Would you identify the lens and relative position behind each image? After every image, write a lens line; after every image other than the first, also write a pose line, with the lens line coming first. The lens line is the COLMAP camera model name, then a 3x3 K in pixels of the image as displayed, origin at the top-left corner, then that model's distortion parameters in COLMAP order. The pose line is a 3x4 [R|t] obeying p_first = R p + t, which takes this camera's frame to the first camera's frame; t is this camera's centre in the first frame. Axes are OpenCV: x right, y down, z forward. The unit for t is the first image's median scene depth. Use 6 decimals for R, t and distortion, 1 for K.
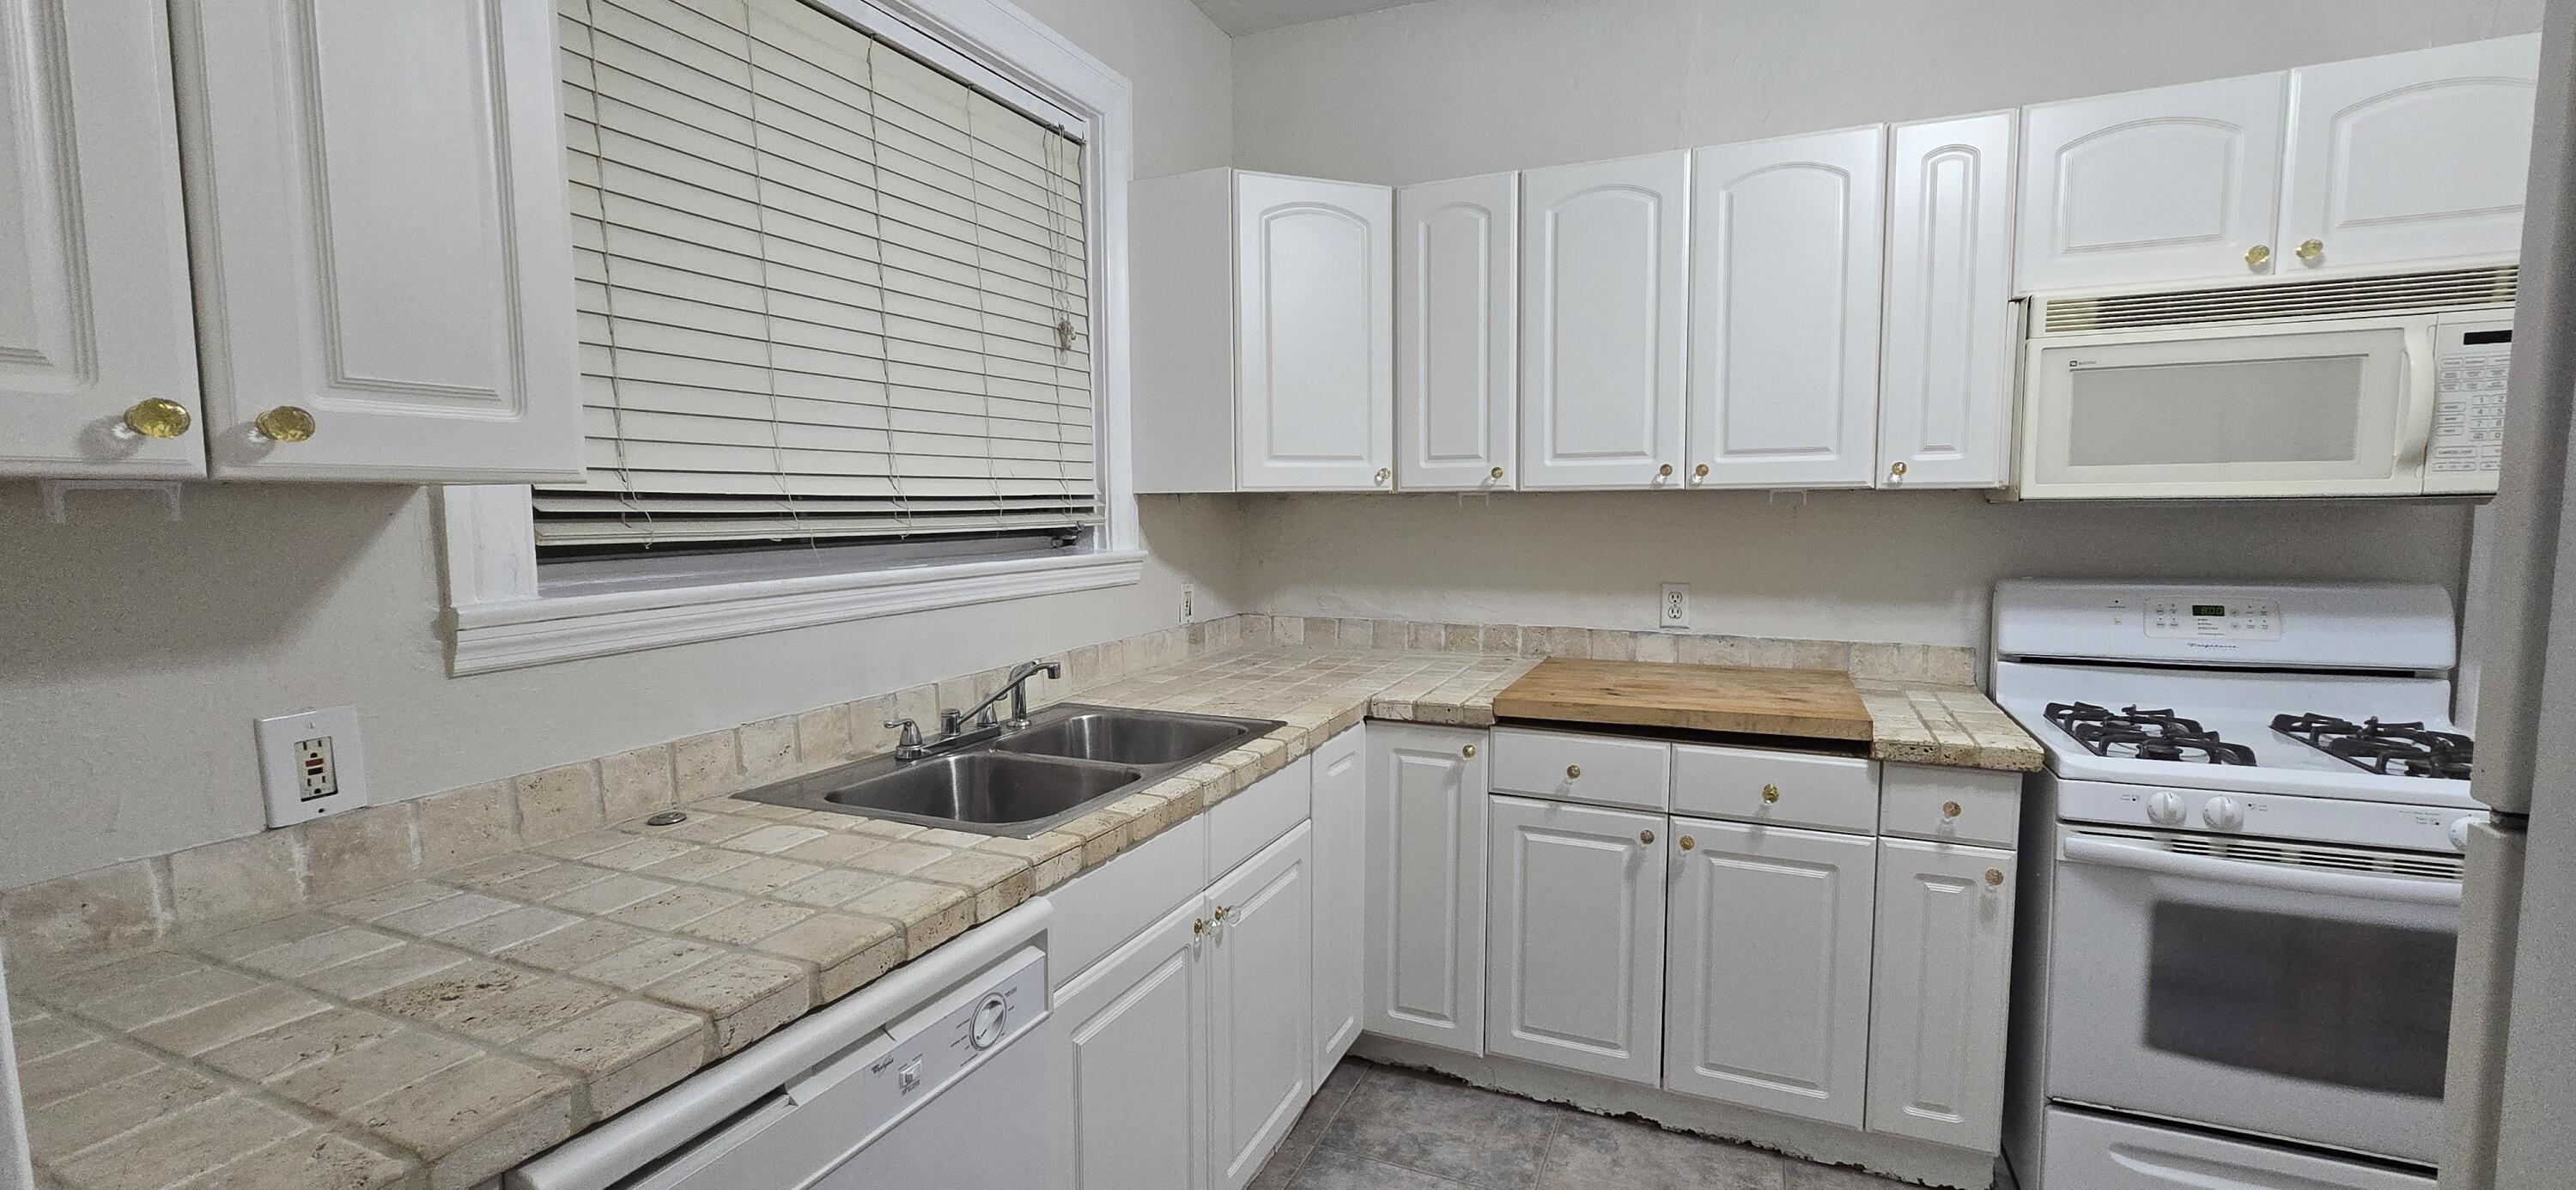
lens RADIAL K [[1065.6, 0, 1288.0], [0, 1065.6, 595.0], [0, 0, 1]] dist [0.038829, 0.000062]
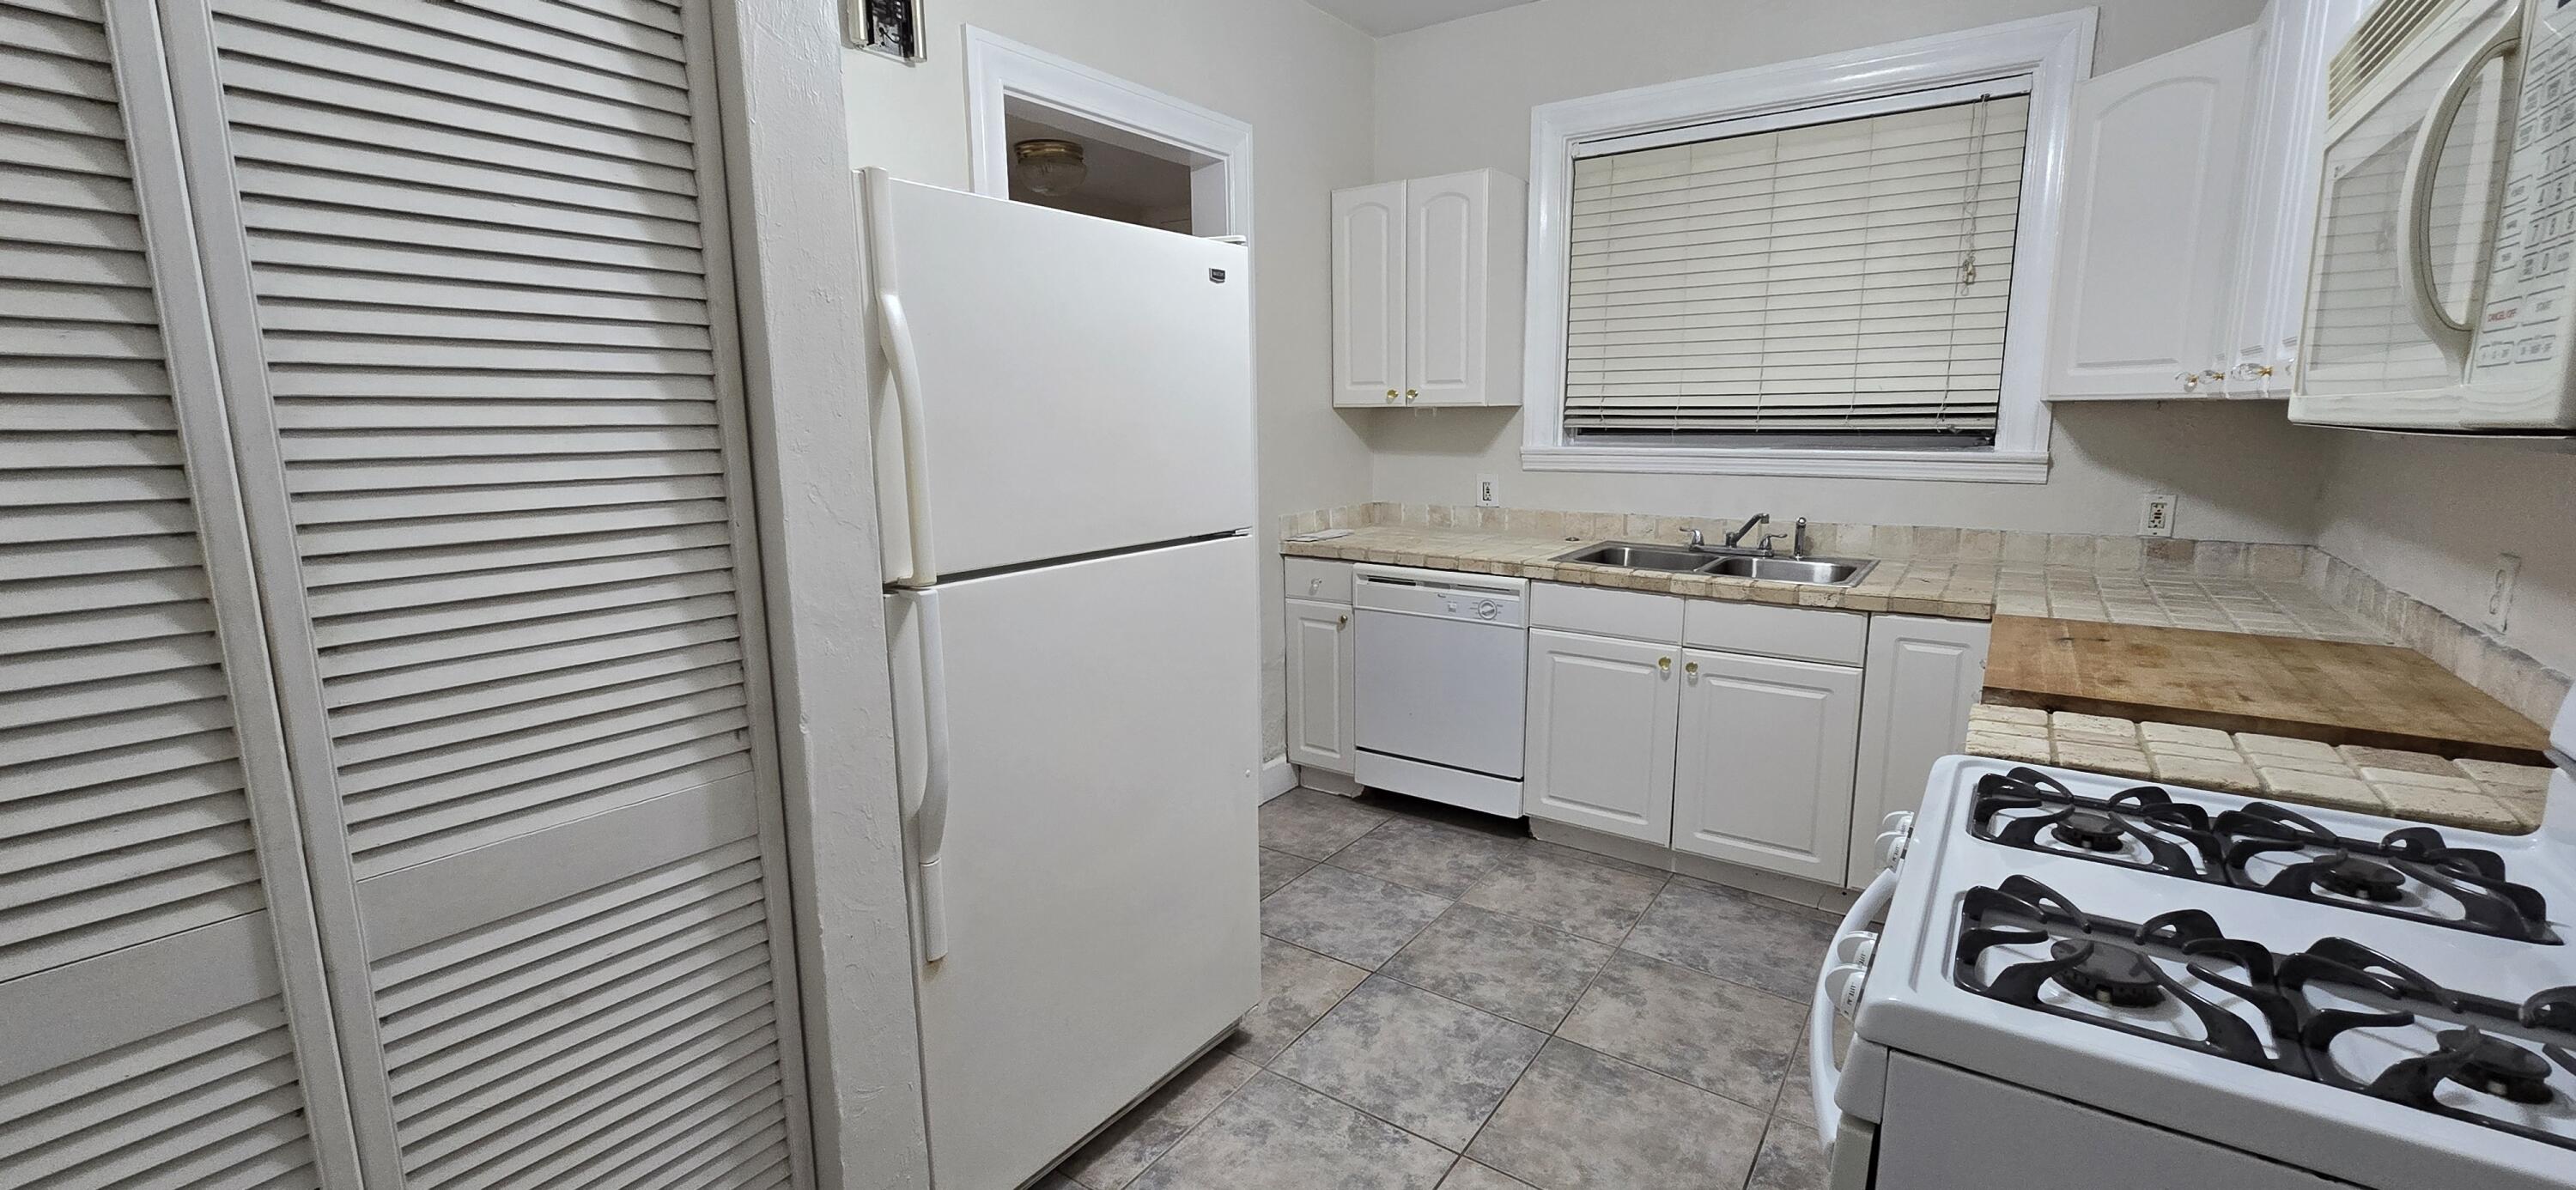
lens RADIAL K [[1065.6, 0, 1288.0], [0, 1065.6, 595.0], [0, 0, 1]] dist [0.038829, 0.000062]
pose [[-0.182660, 0.177832, -0.966960, 1.219911], [-0.080153, 0.977539, 0.194919, -0.060263], [0.979903, 0.113109, -0.164304, 0.487932]]
